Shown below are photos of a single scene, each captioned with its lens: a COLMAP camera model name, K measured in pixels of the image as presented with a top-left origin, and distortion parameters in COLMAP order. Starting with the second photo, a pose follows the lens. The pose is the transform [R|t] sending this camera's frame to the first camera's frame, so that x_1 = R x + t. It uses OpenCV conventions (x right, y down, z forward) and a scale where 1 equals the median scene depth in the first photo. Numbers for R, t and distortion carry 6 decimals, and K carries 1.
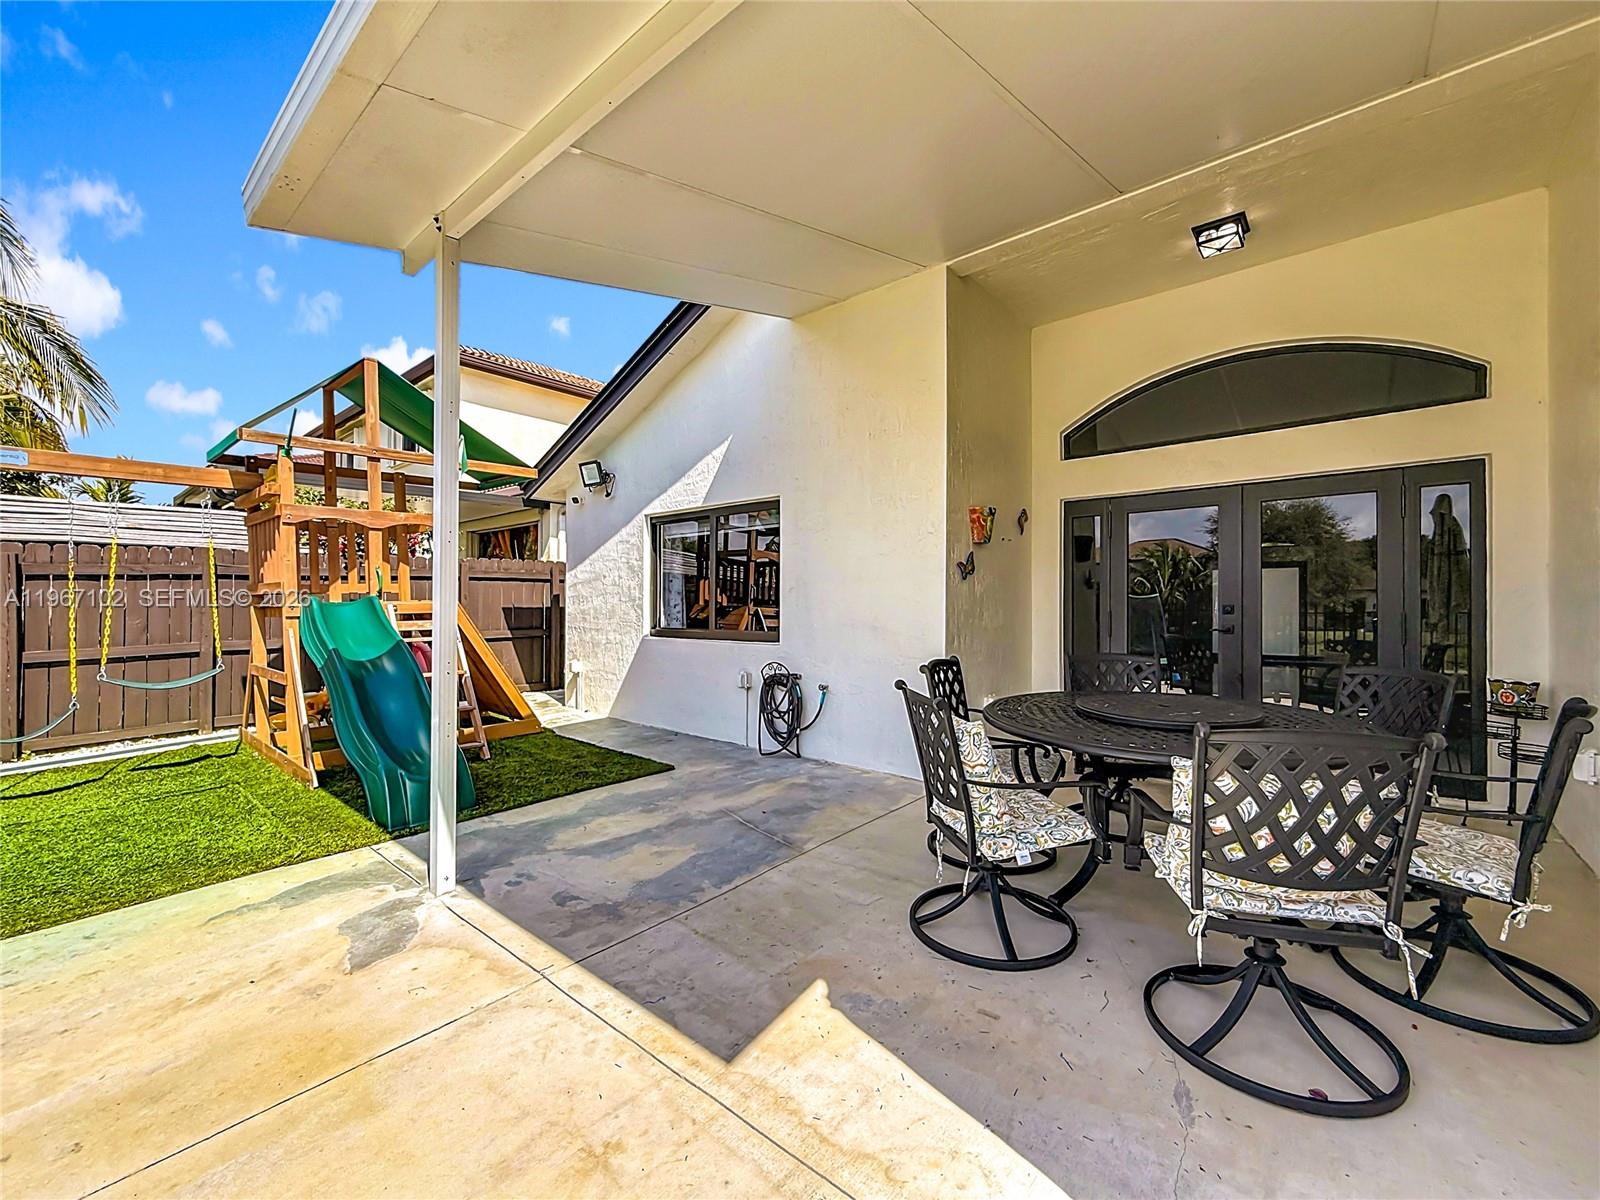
lens RADIAL K [[652.0, 0, 802.4], [0, 652.0, 606.0], [0, 0, 1]] dist [0.000830, -0.000174]
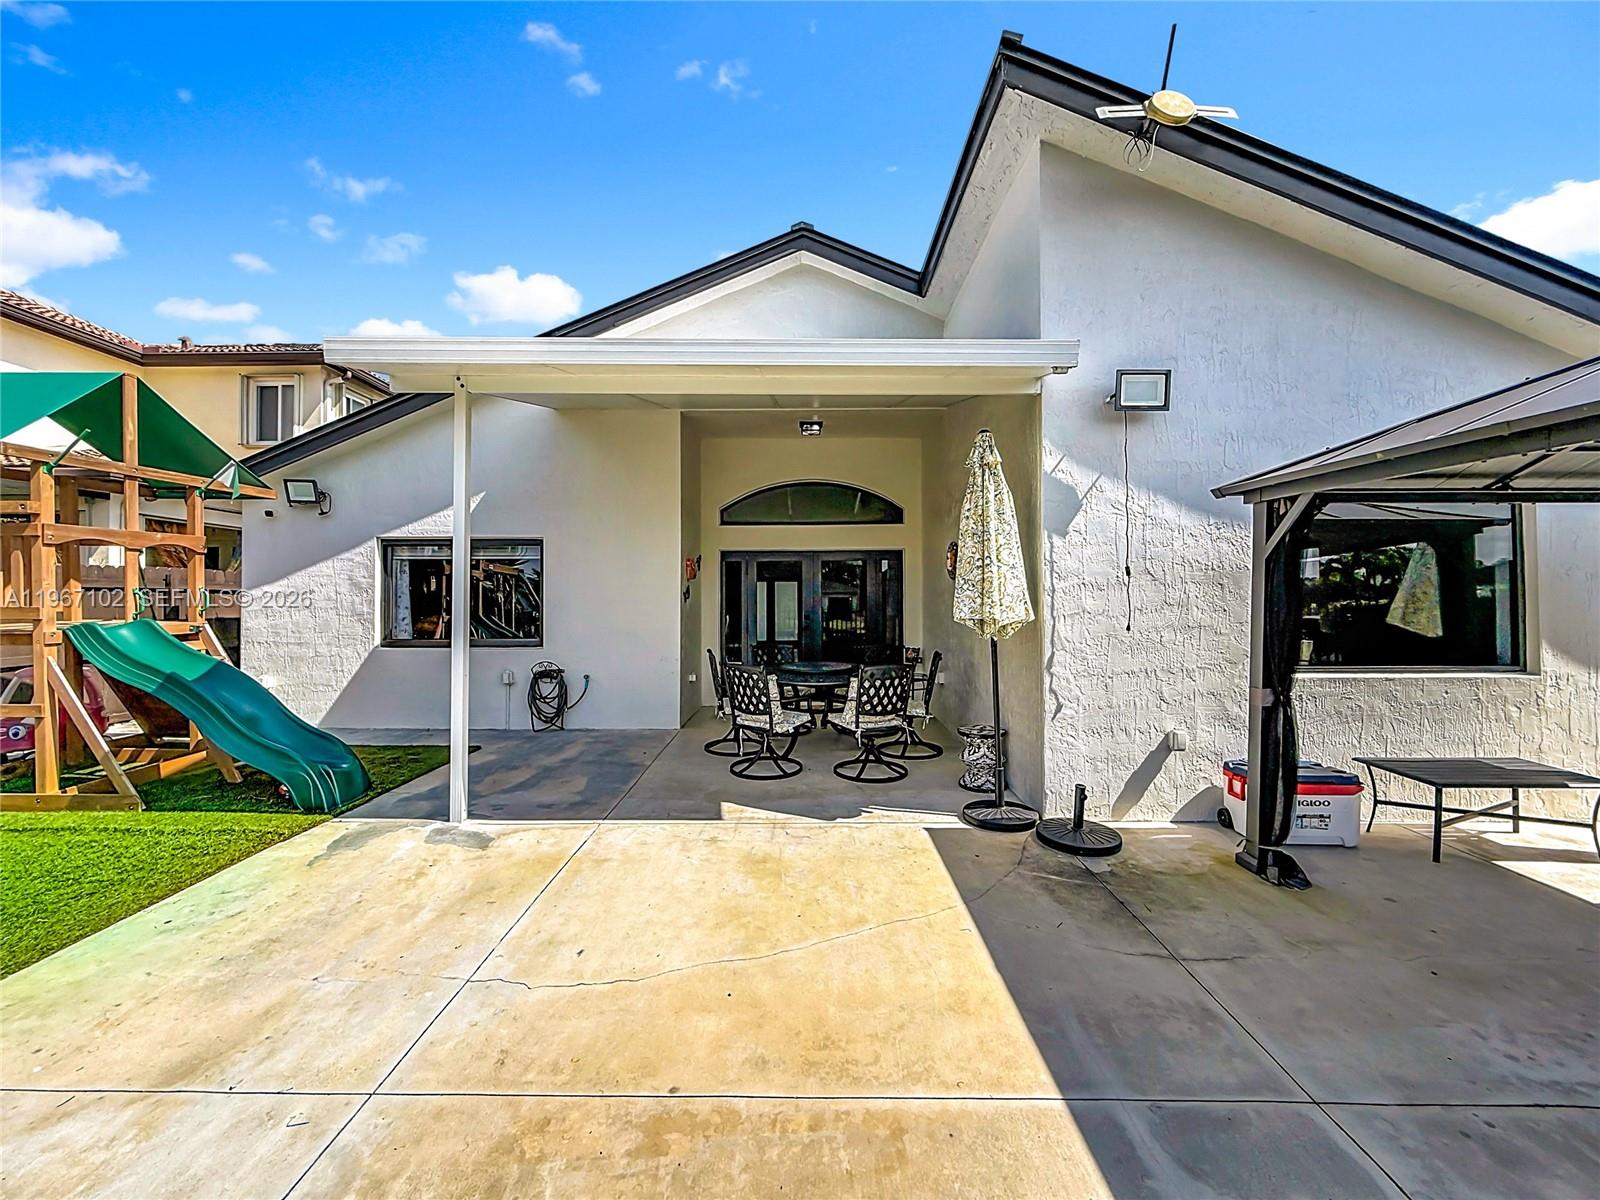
lens RADIAL K [[652.0, 0, 796.5], [0, 652.0, 597.6], [0, 0, 1]] dist [0.000830, -0.000174]
pose [[0.764695, 0.001817, 0.644389, -1.037956], [0.002258, 0.999982, -0.005500, -0.076277], [-0.644388, 0.005660, 0.764678, -0.740462]]
